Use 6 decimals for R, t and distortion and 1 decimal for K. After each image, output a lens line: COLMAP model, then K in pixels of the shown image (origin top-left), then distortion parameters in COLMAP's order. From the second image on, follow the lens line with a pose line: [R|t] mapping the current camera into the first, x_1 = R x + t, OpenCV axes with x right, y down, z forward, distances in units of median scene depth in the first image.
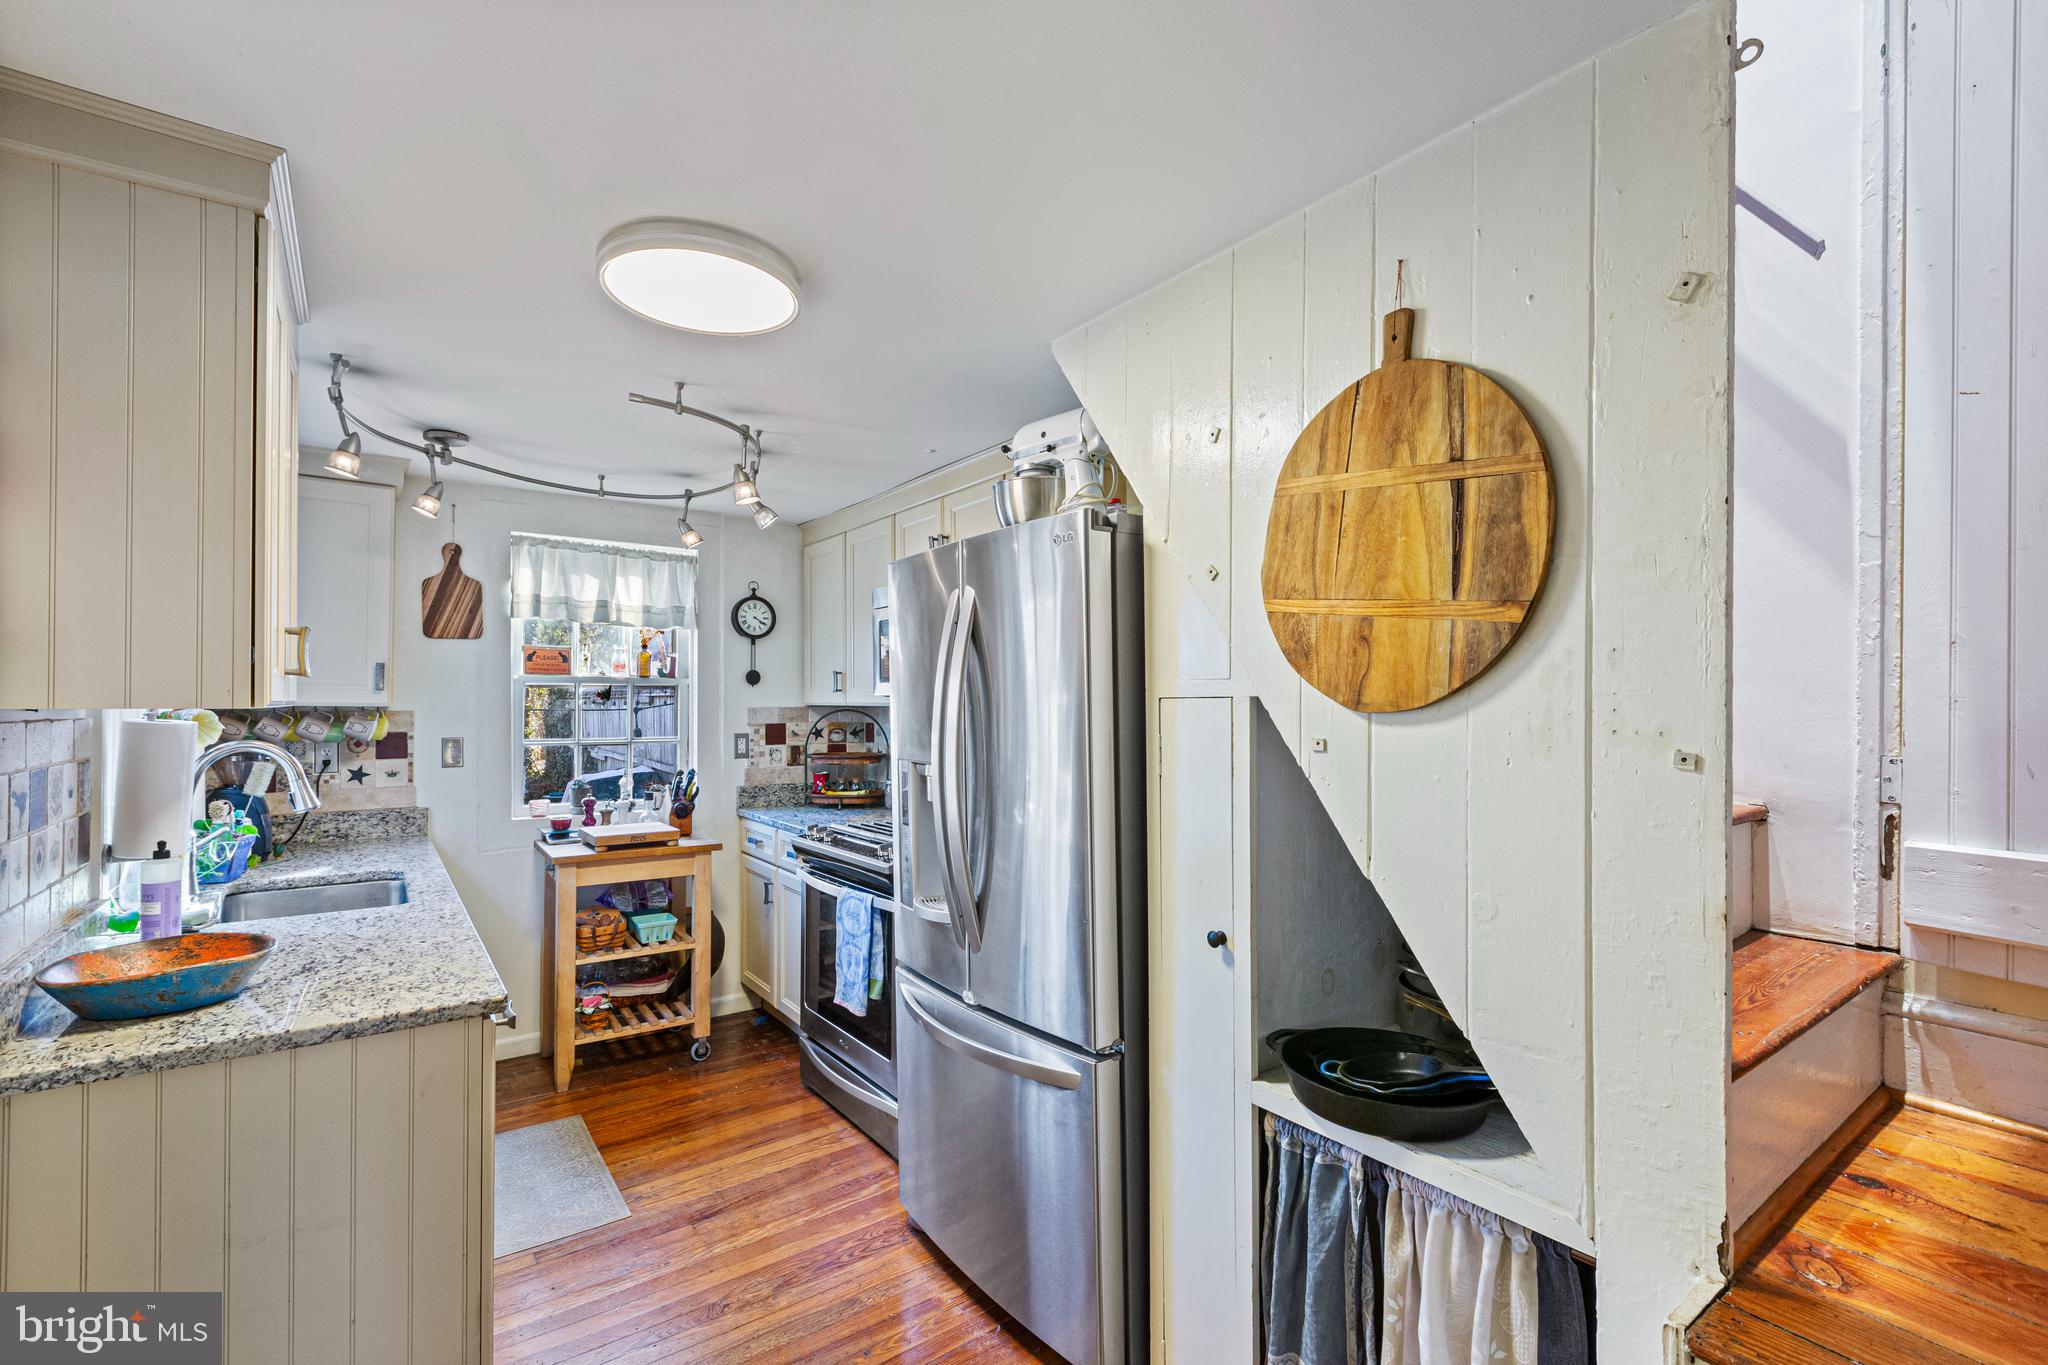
lens RADIAL K [[923.8, 0, 1019.7], [0, 923.8, 694.4], [0, 0, 1]] dist [-0.000328, 0.002275]
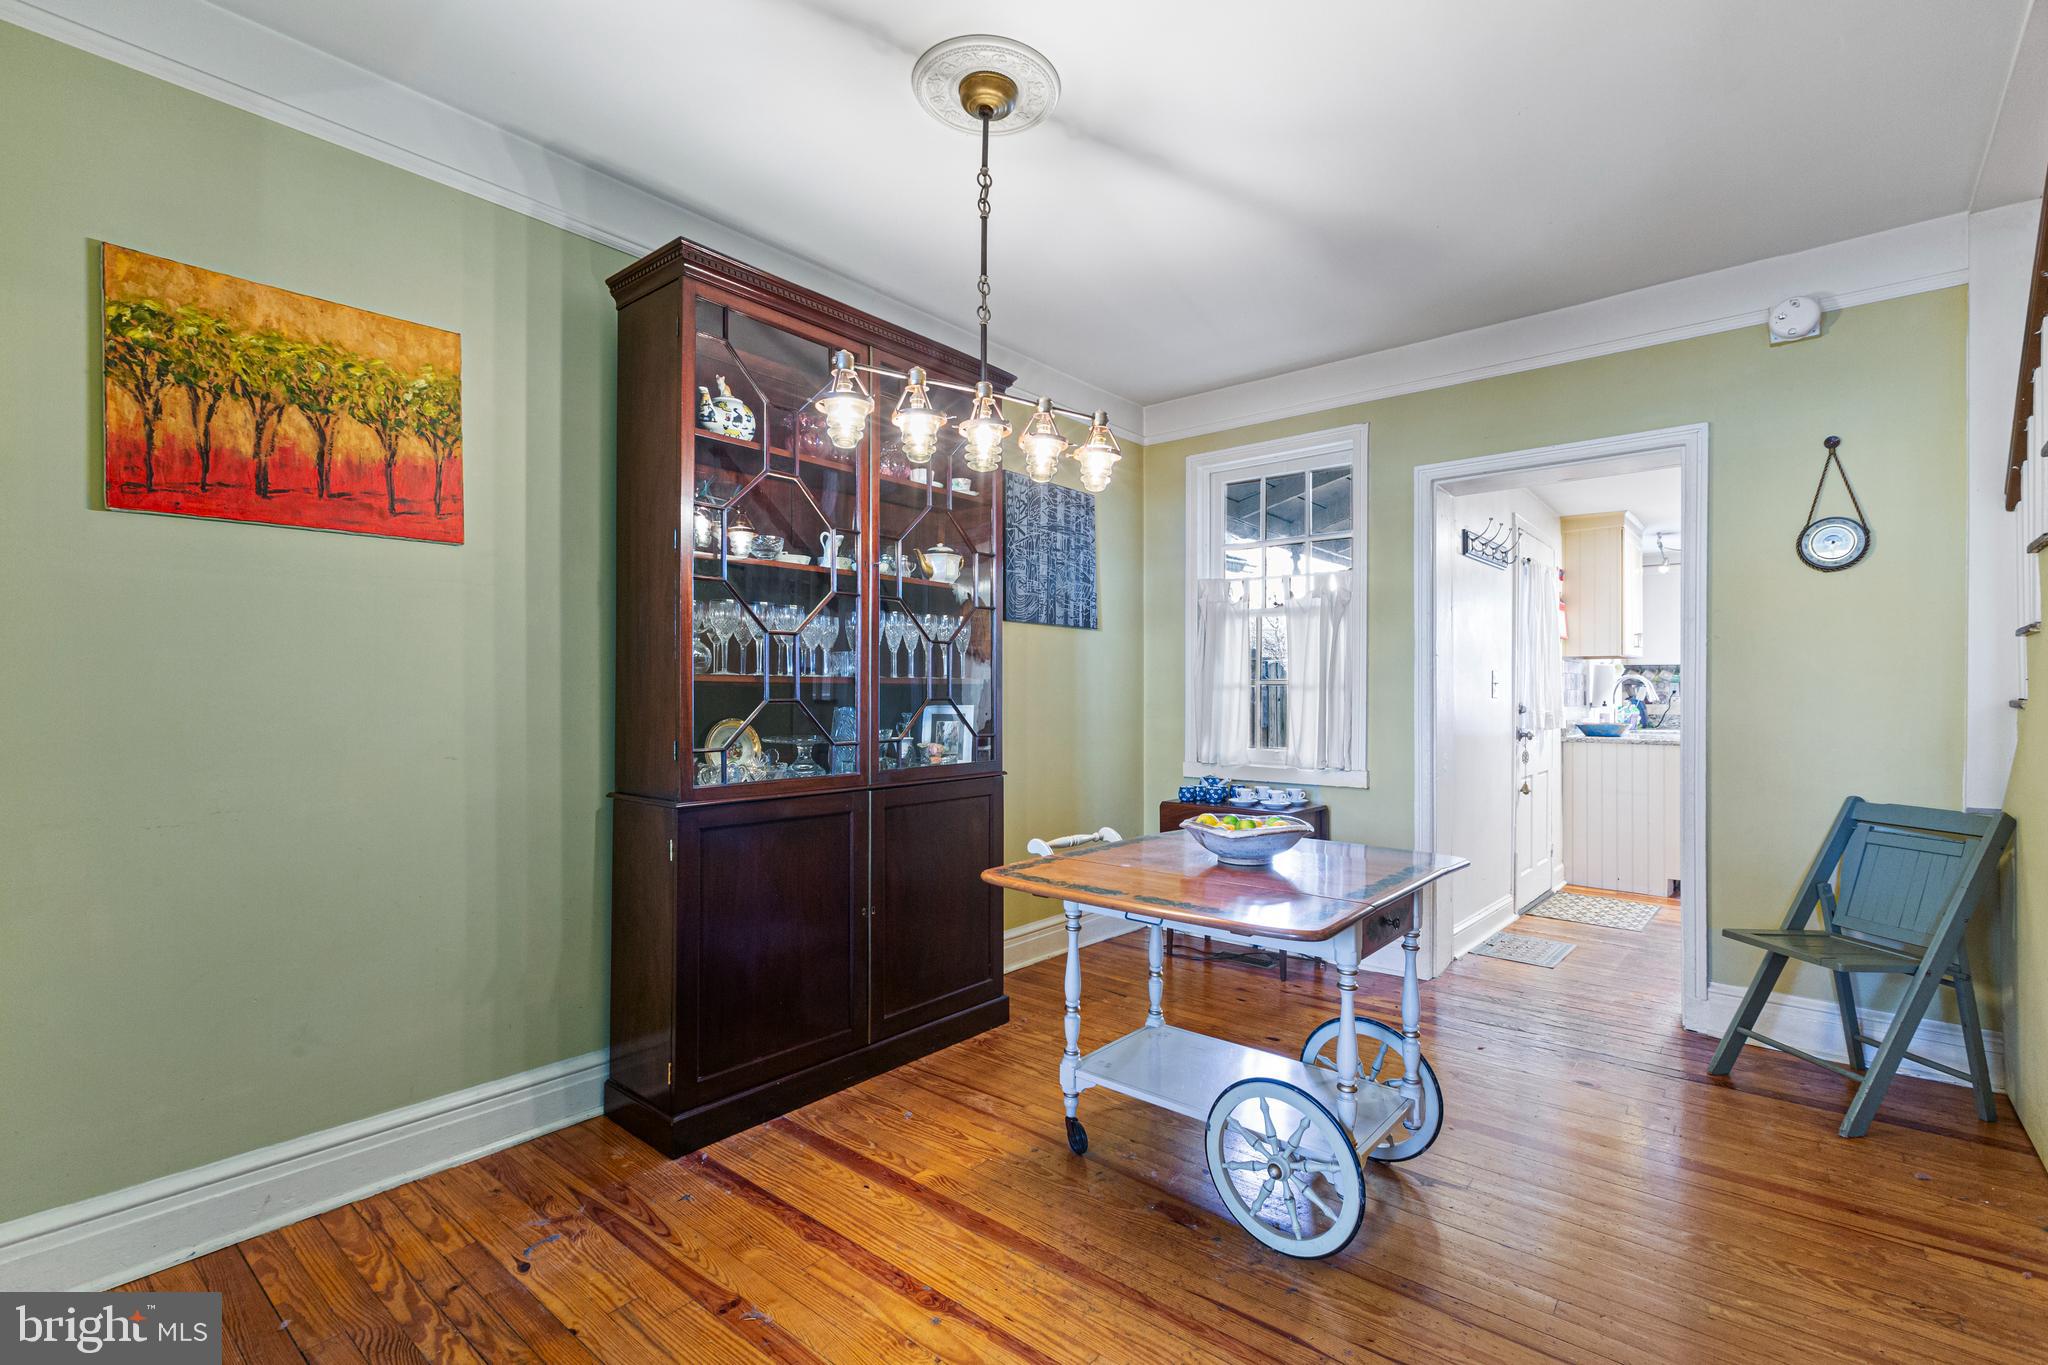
lens RADIAL K [[923.8, 0, 1012.6], [0, 923.8, 686.7], [0, 0, 1]] dist [-0.000328, 0.002275]
pose [[0.235974, -0.013804, -0.971661, 0.929340], [0.003909, 0.999904, -0.013256, 0.079562], [0.971751, -0.000670, 0.236006, -0.957243]]
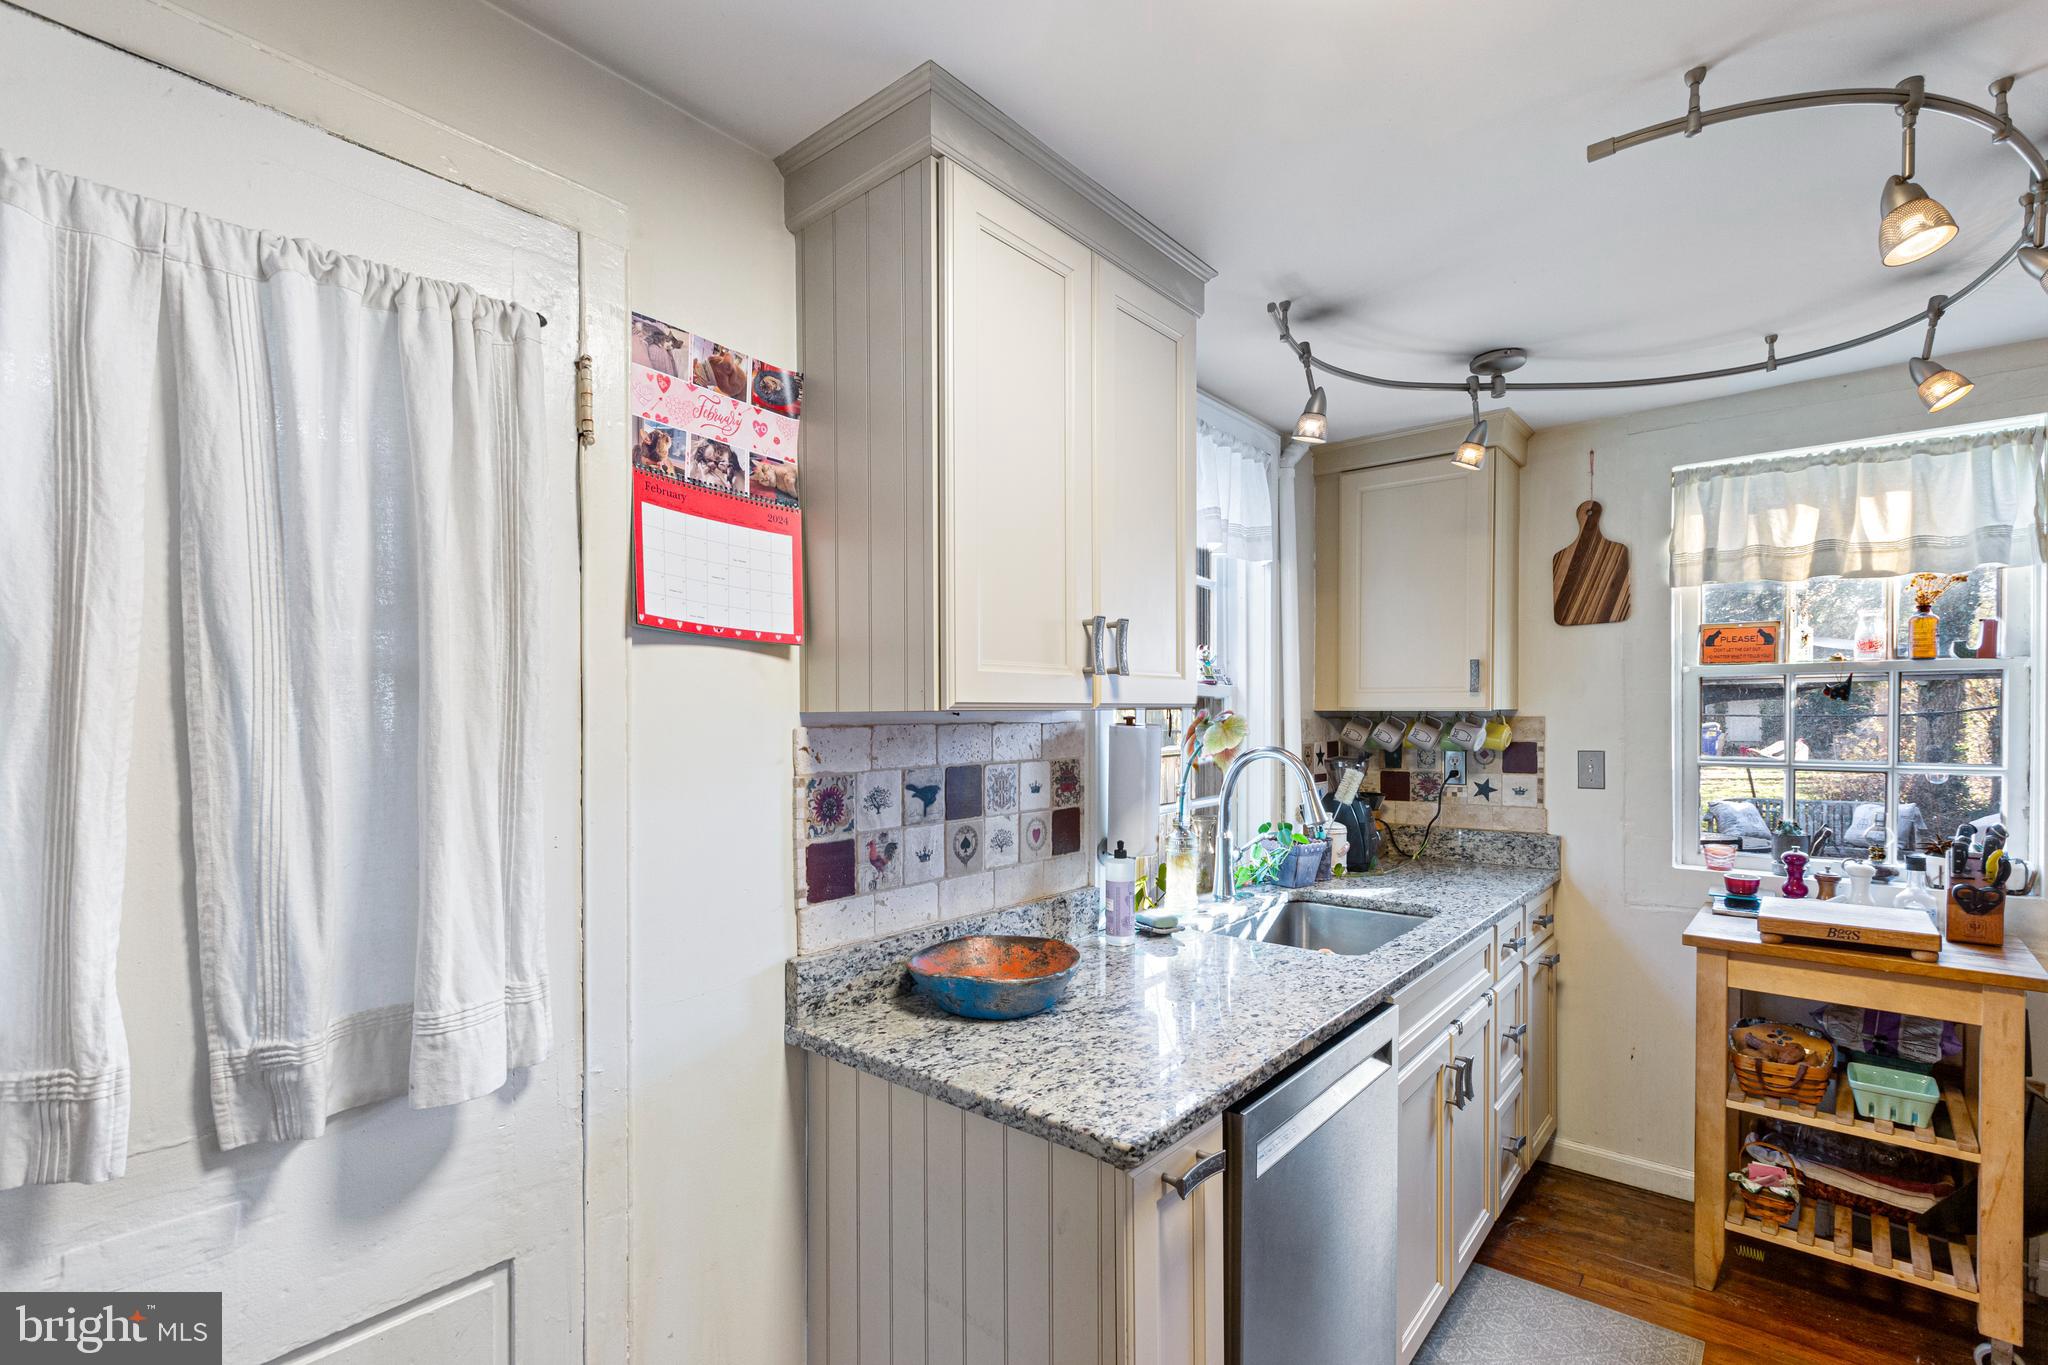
lens RADIAL K [[923.8, 0, 1062.3], [0, 923.8, 725.6], [0, 0, 1]] dist [-0.000328, 0.002275]
pose [[0.249185, 0.009324, -0.968411, 0.031648], [0.015531, 0.999787, 0.013622, 0.007942], [0.968331, -0.018434, 0.248987, 0.378177]]
